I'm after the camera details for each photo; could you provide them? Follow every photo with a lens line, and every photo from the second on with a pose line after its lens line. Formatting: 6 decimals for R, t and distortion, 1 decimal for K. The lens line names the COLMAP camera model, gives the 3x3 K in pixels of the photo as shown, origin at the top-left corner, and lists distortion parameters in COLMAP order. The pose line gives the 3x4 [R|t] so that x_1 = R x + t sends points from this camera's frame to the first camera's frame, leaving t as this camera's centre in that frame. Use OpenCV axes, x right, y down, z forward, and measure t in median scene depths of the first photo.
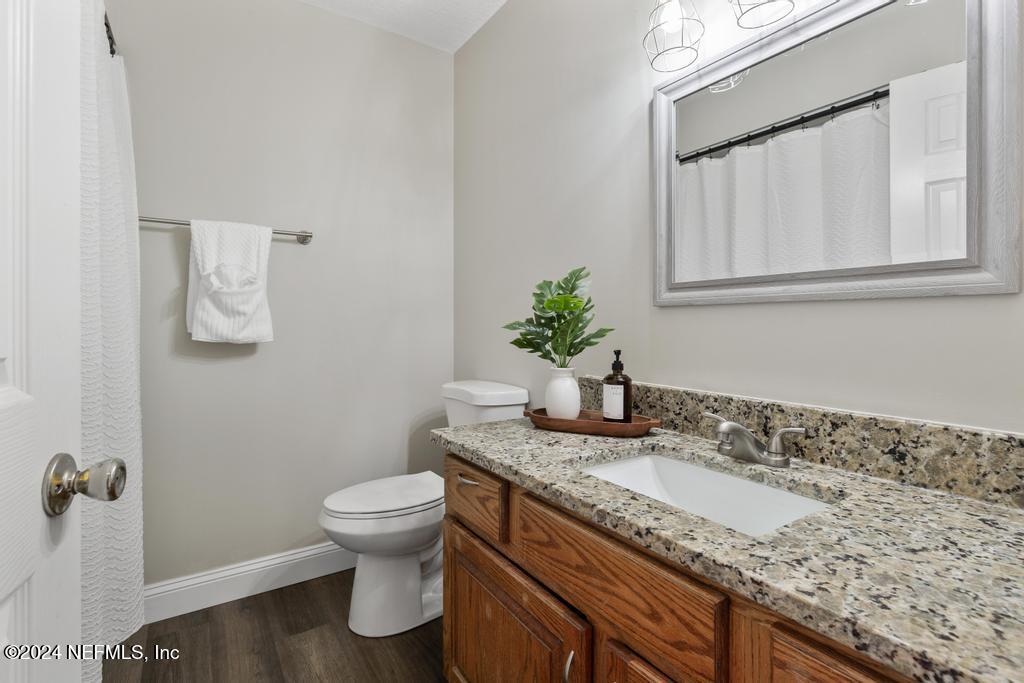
lens RADIAL K [[476.5, 0, 497.7], [0, 476.5, 325.1], [0, 0, 1]] dist [0.001745, -0.000216]
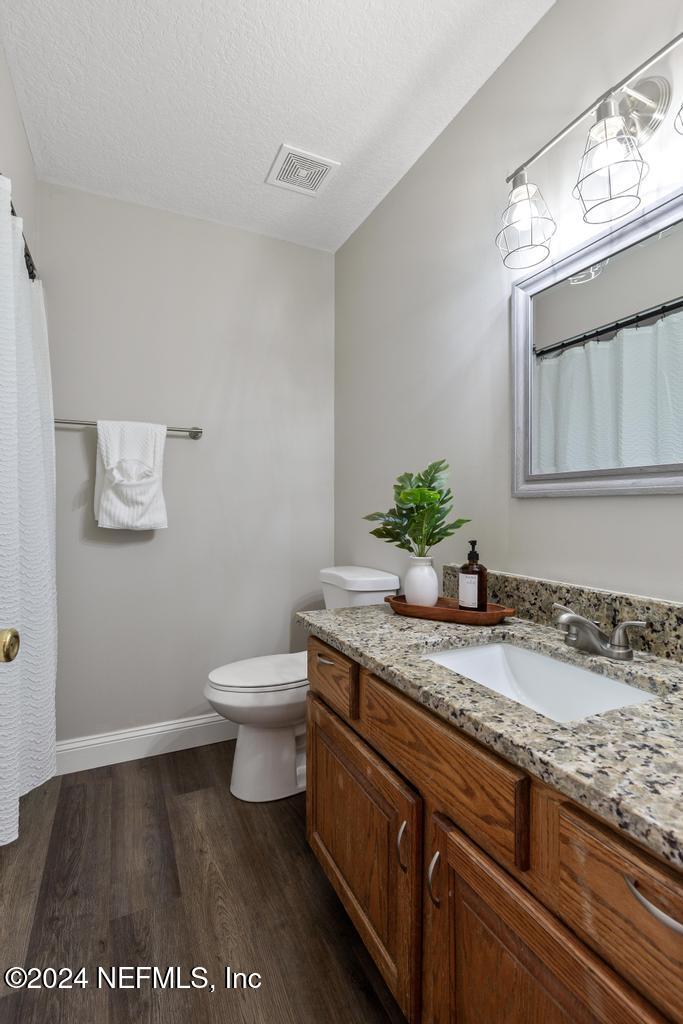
lens RADIAL K [[476.5, 0, 342.3], [0, 476.5, 509.6], [0, 0, 1]] dist [0.001745, -0.000216]
pose [[0.991611, 0.000904, -0.129258, 0.102826], [-0.000616, 0.999997, 0.002264, -0.016702], [0.129260, -0.002165, 0.991608, -0.058823]]
